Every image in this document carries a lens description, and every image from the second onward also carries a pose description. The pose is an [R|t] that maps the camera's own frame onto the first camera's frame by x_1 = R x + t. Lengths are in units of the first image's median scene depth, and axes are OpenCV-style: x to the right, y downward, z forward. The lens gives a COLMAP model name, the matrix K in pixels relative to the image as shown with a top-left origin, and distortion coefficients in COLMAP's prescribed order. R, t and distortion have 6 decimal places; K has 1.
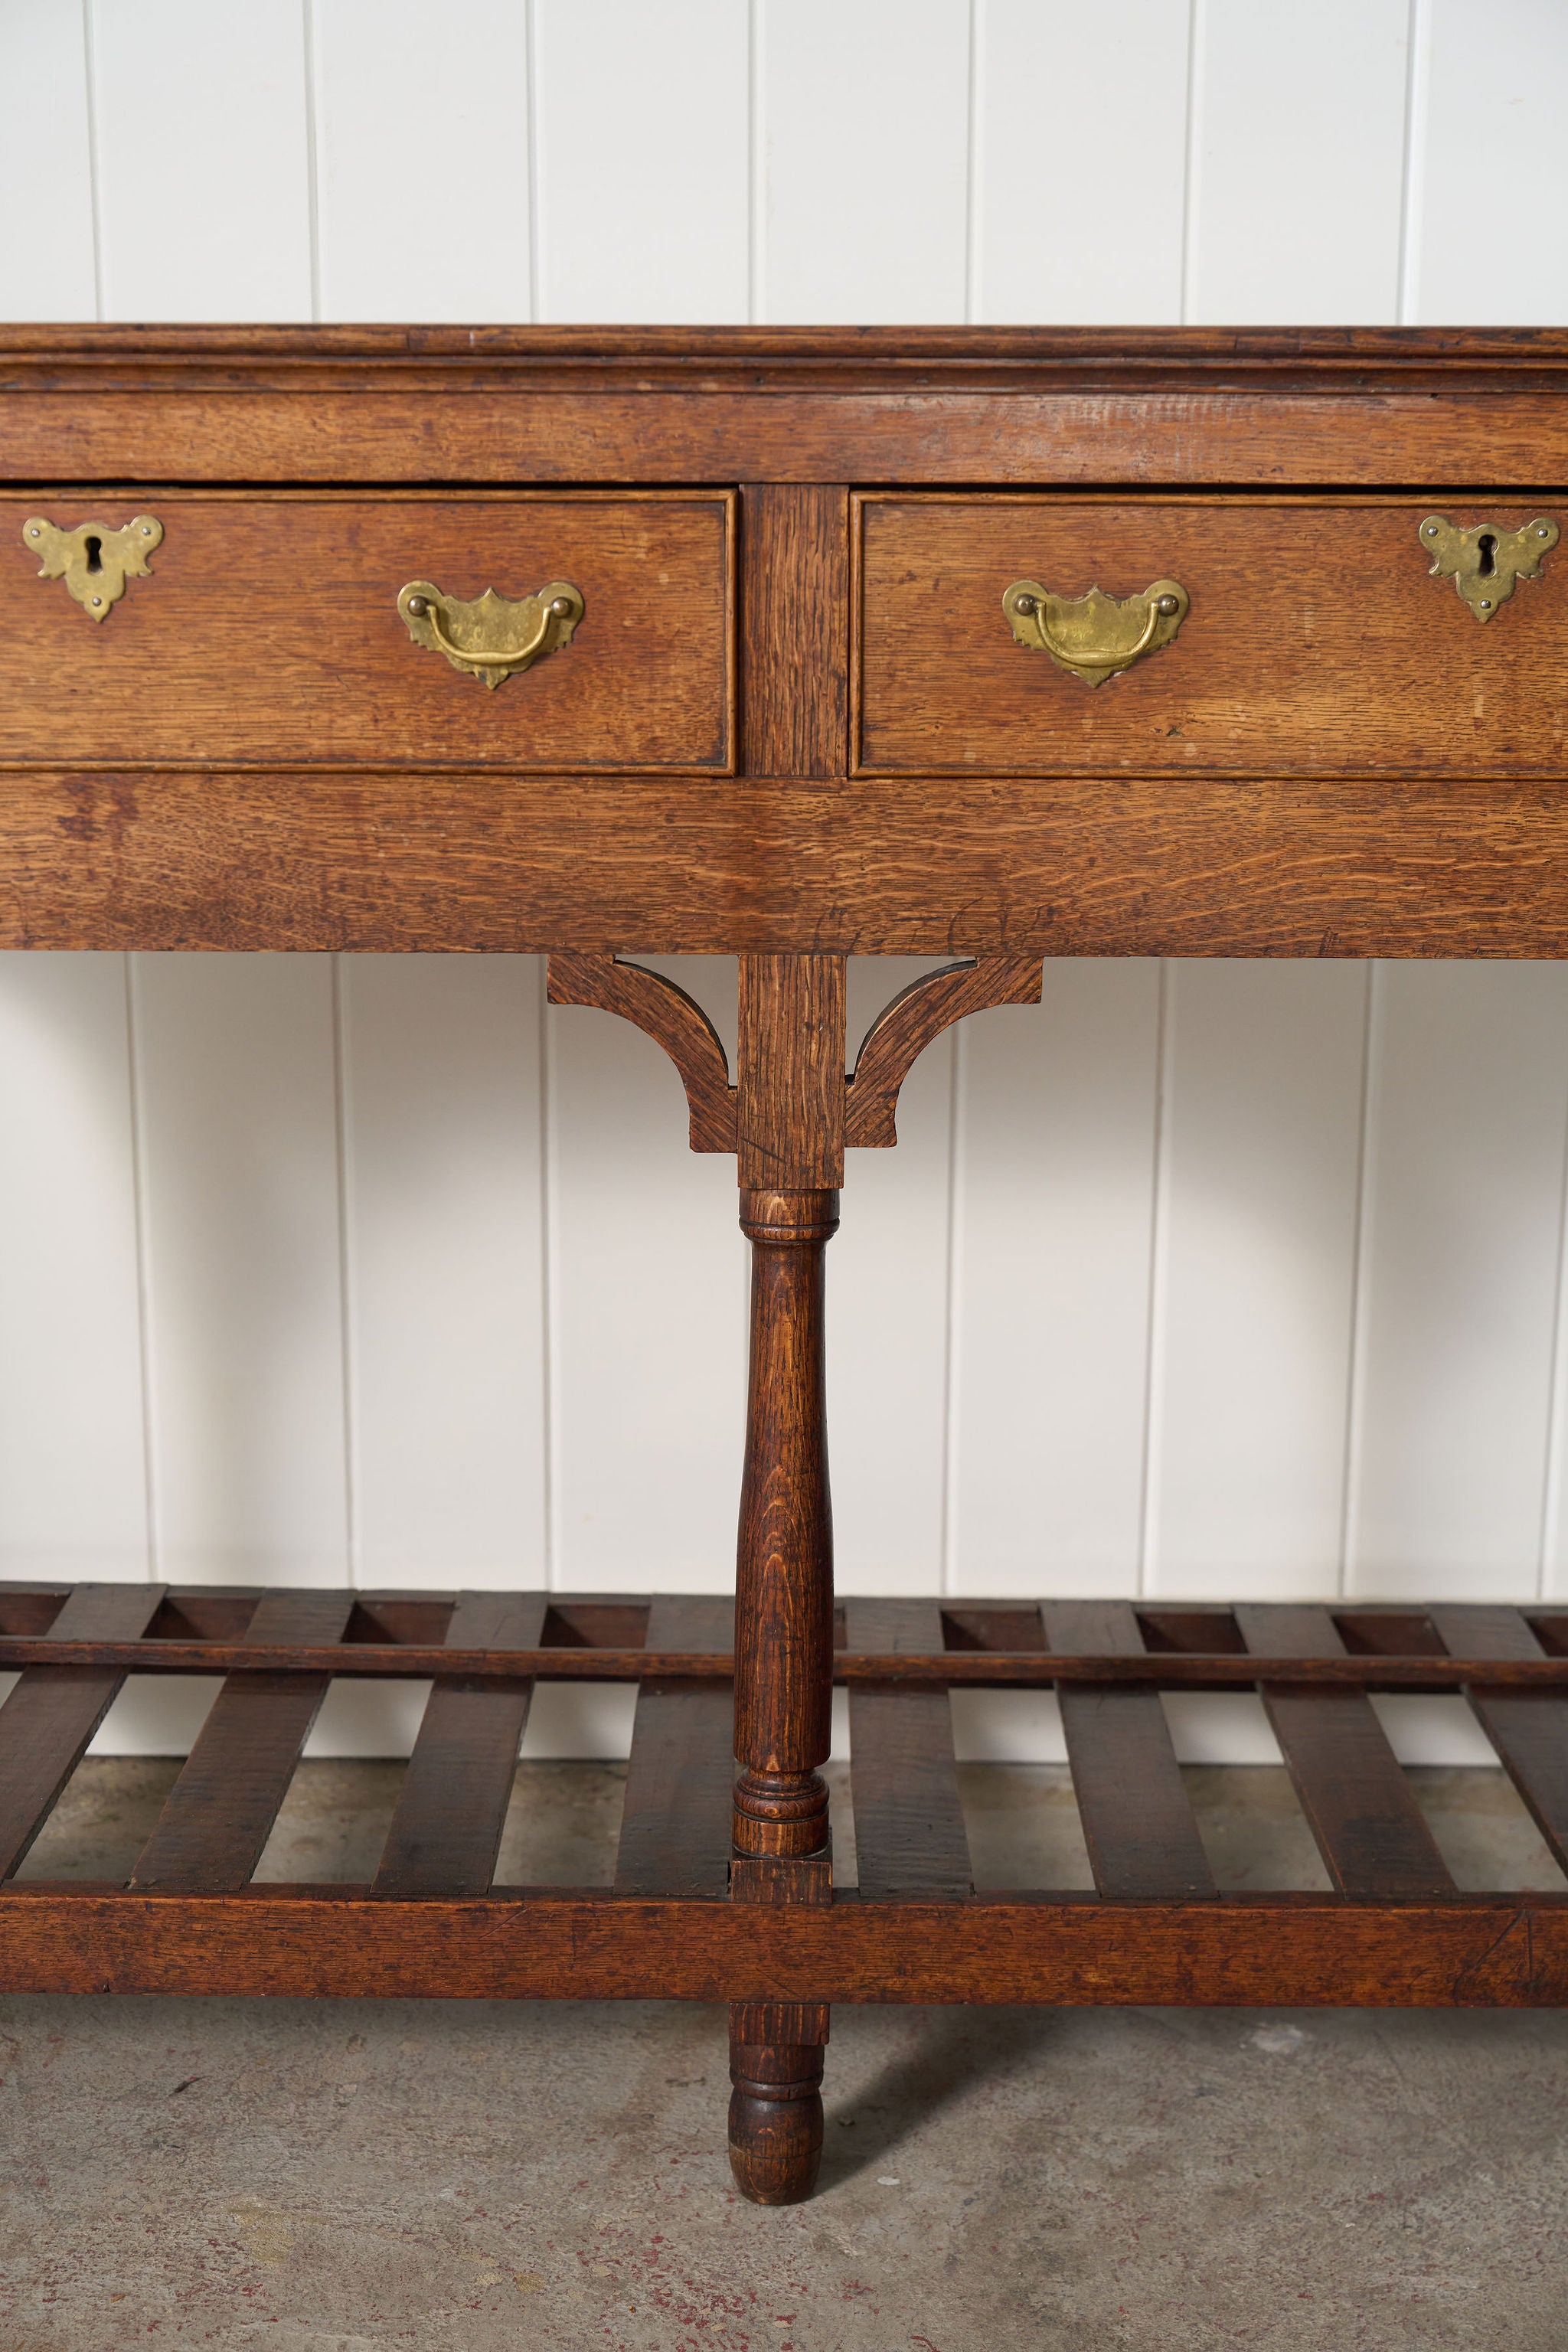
lens RADIAL K [[3315.0, 0, 784.0], [0, 3315.0, 1176.0], [0, 0, 1]] dist [-0.008749, -0.036130]
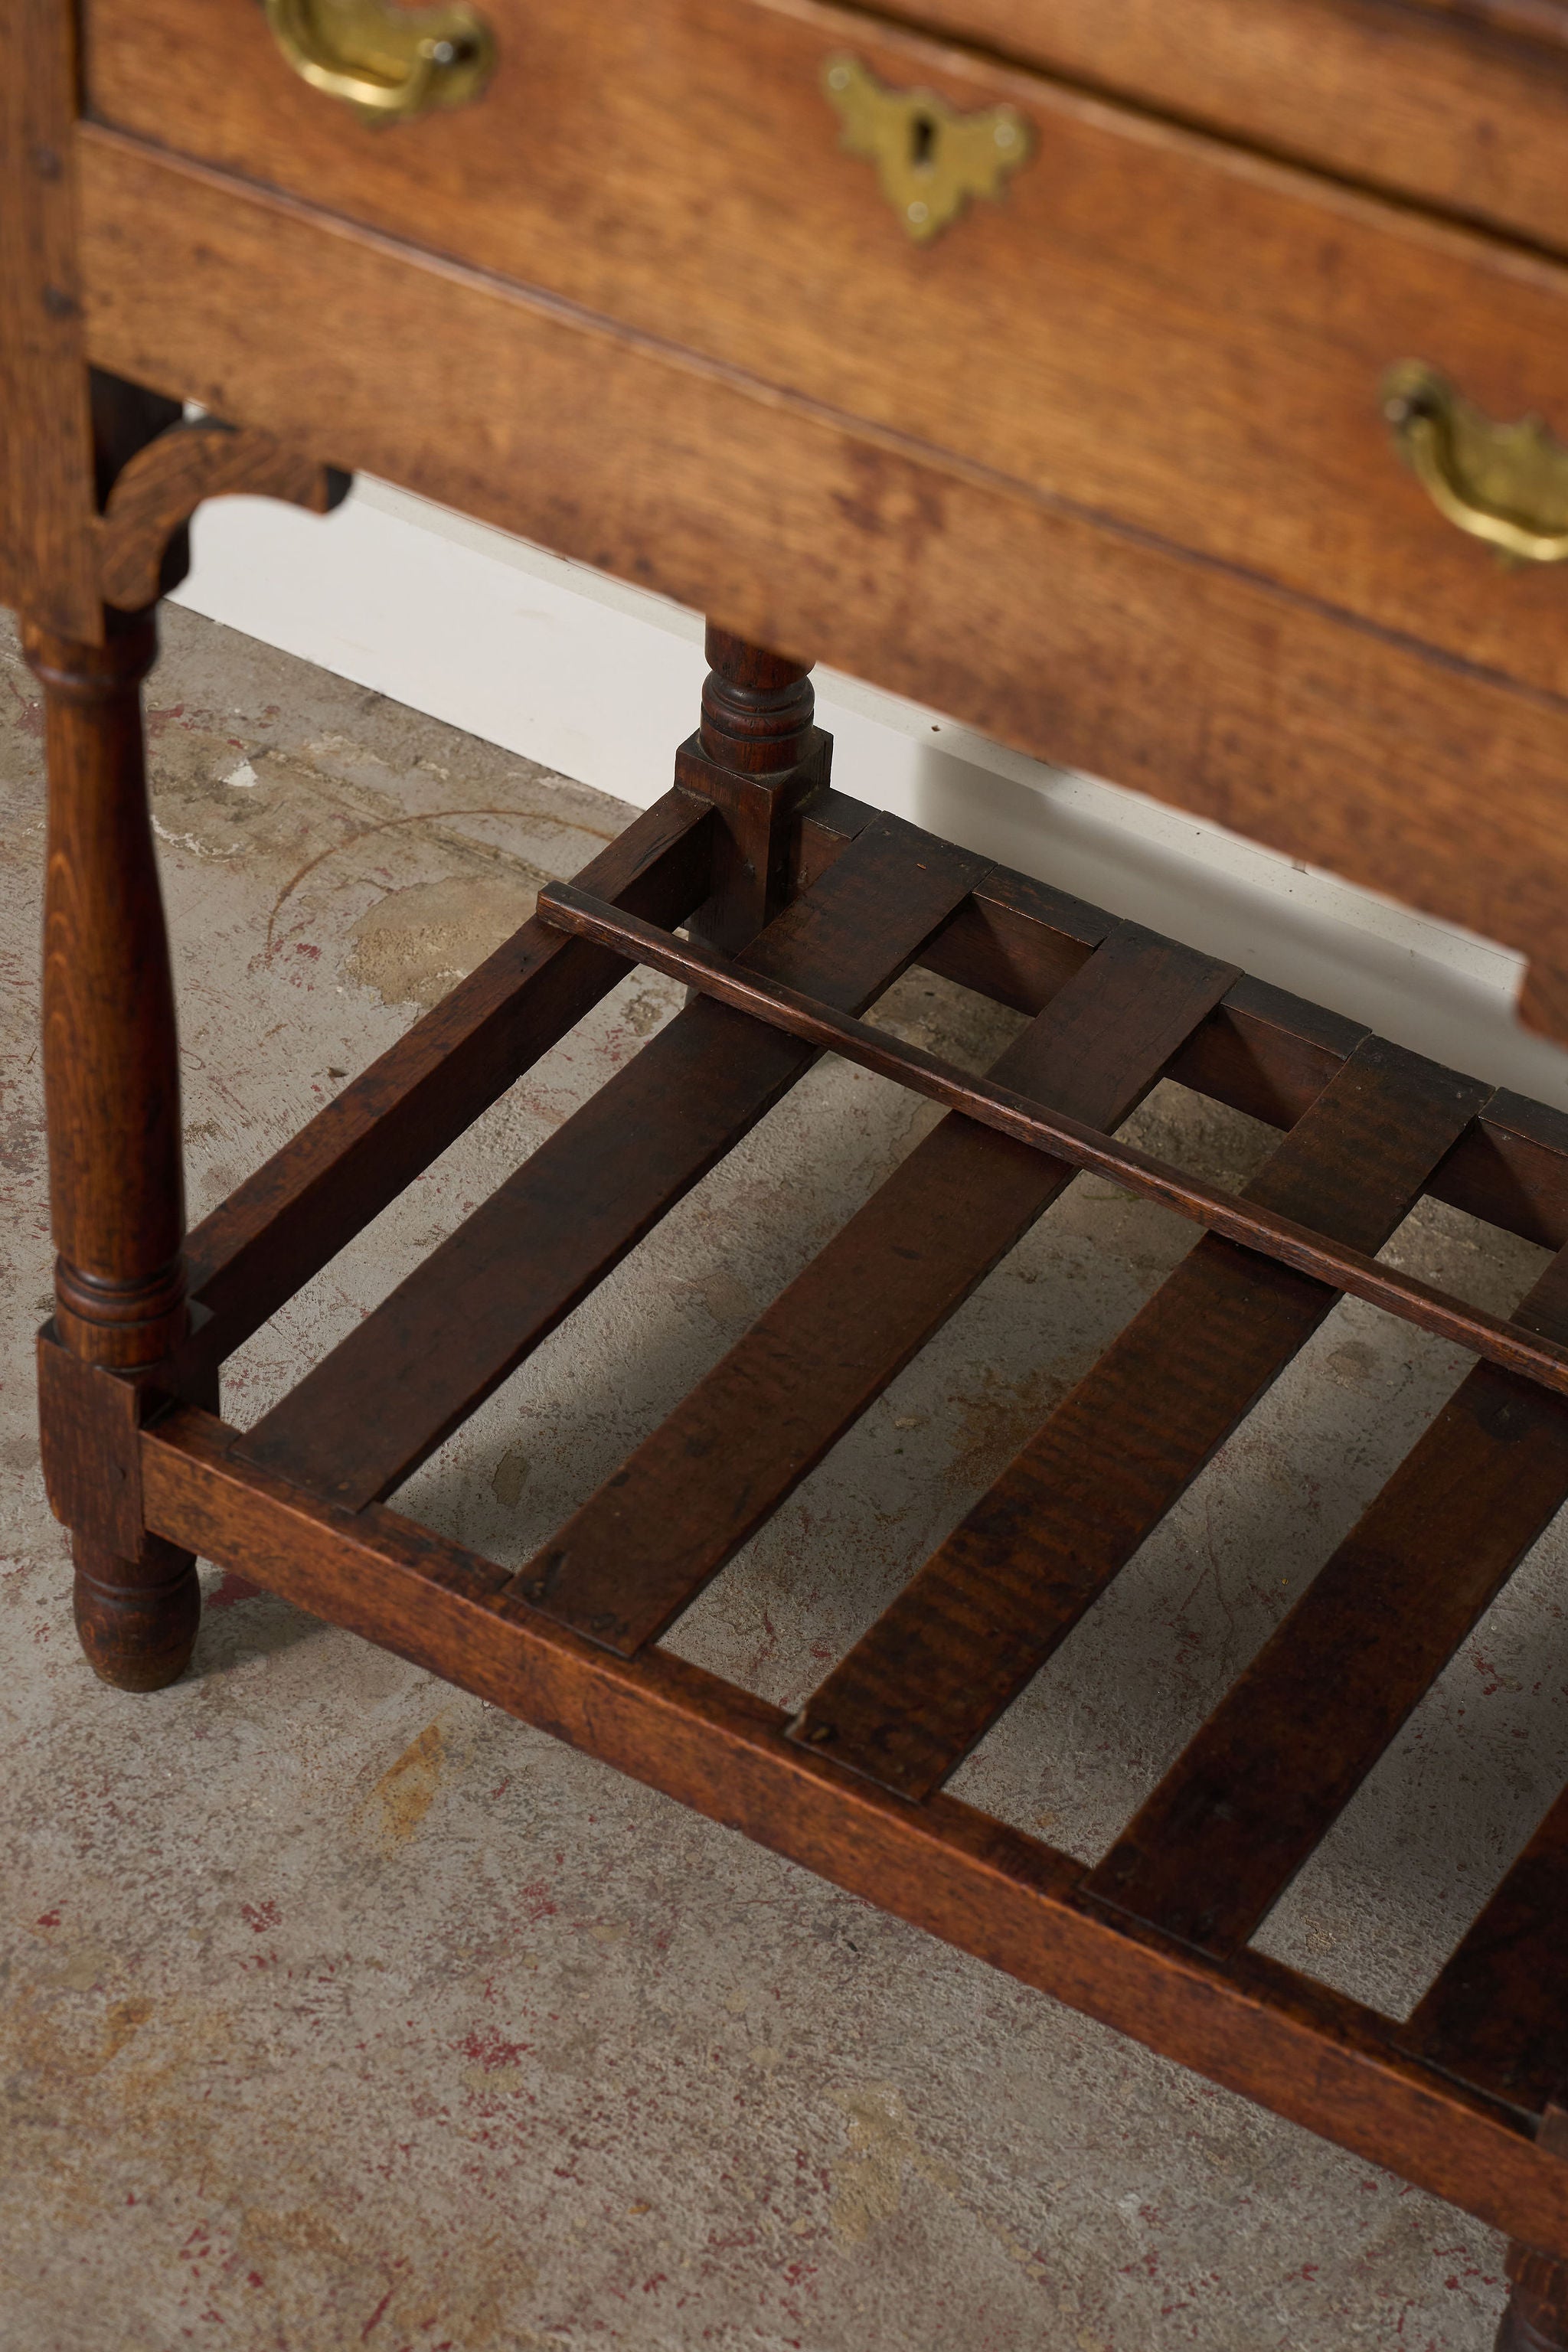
lens RADIAL K [[4878.2, 0, 784.0], [0, 4878.2, 1176.0], [0, 0, 1]] dist [-0.020084, 0.007069]
pose [[0.851966, 0.383589, -0.356390, 0.139649], [-0.158416, 0.837595, 0.522818, -0.467209], [0.499058, -0.388965, 0.774369, 0.254883]]
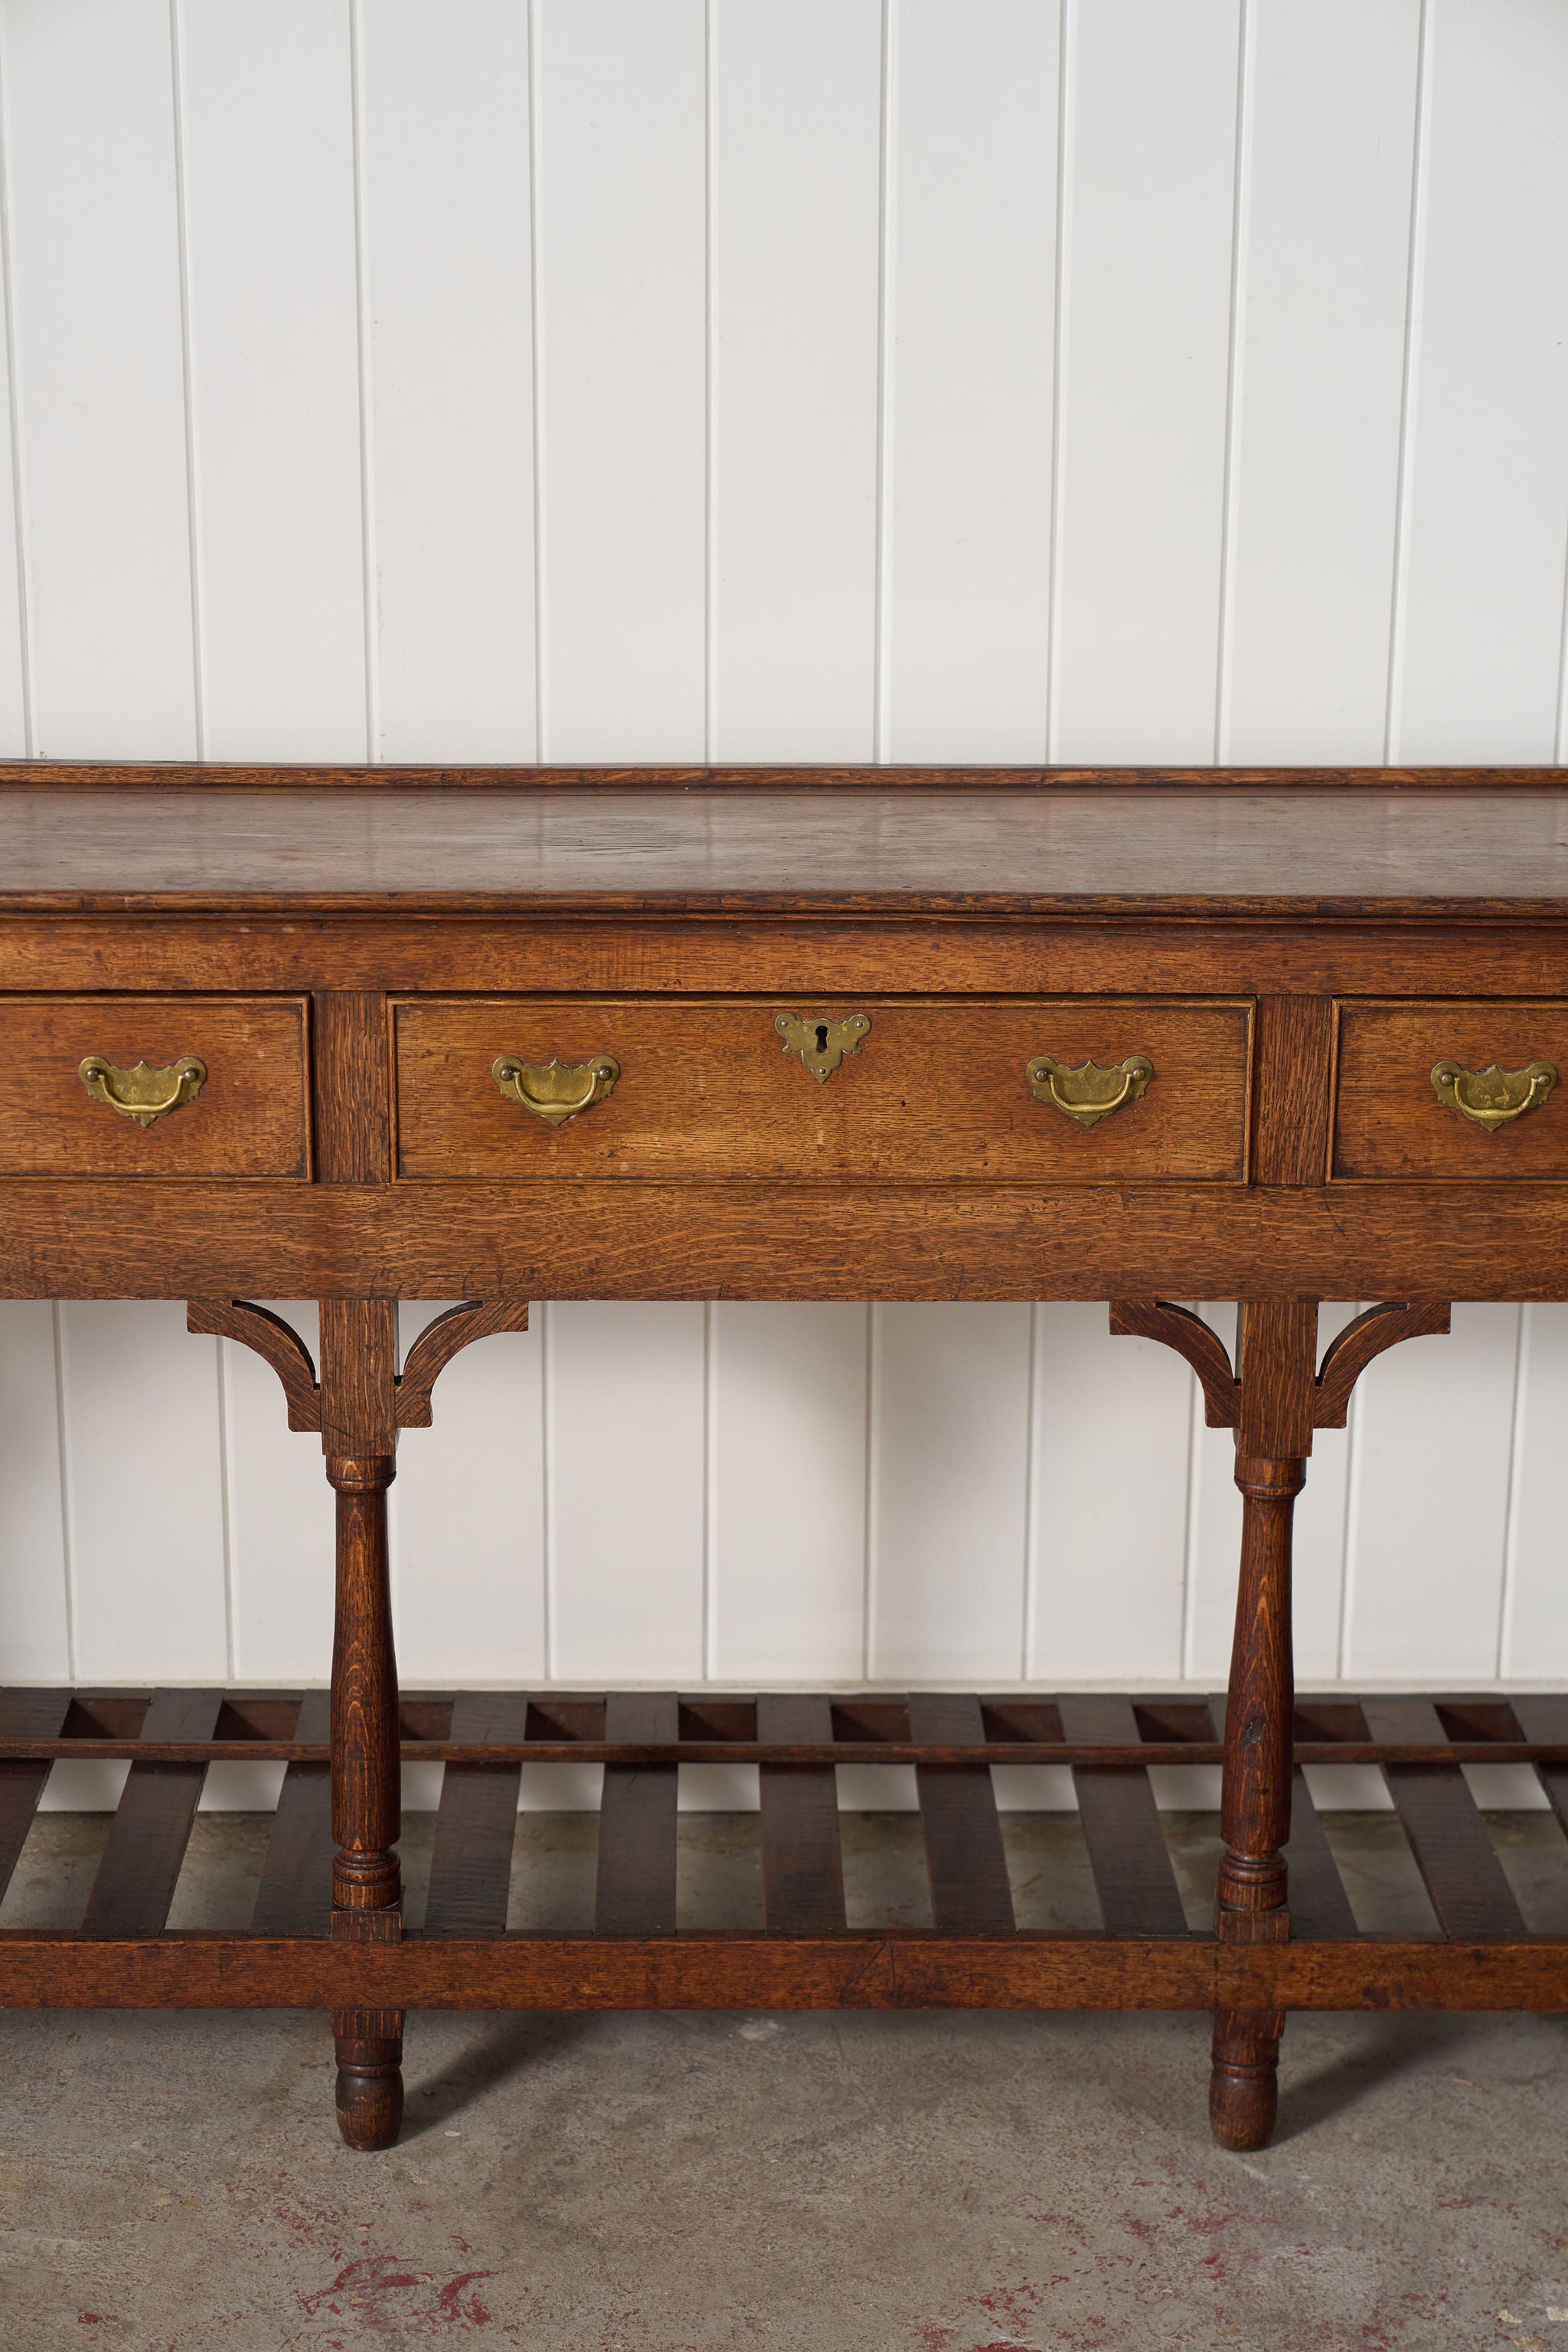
lens RADIAL K [[4348.1, 0, 784.0], [0, 4348.1, 1176.0], [0, 0, 1]] dist [-0.010254, 0.018292]
pose [[0.999790, -0.004698, 0.019953, 0.153191], [0.003394, 0.997887, 0.064885, -0.245420], [-0.020215, -0.064804, 0.997693, -0.906451]]
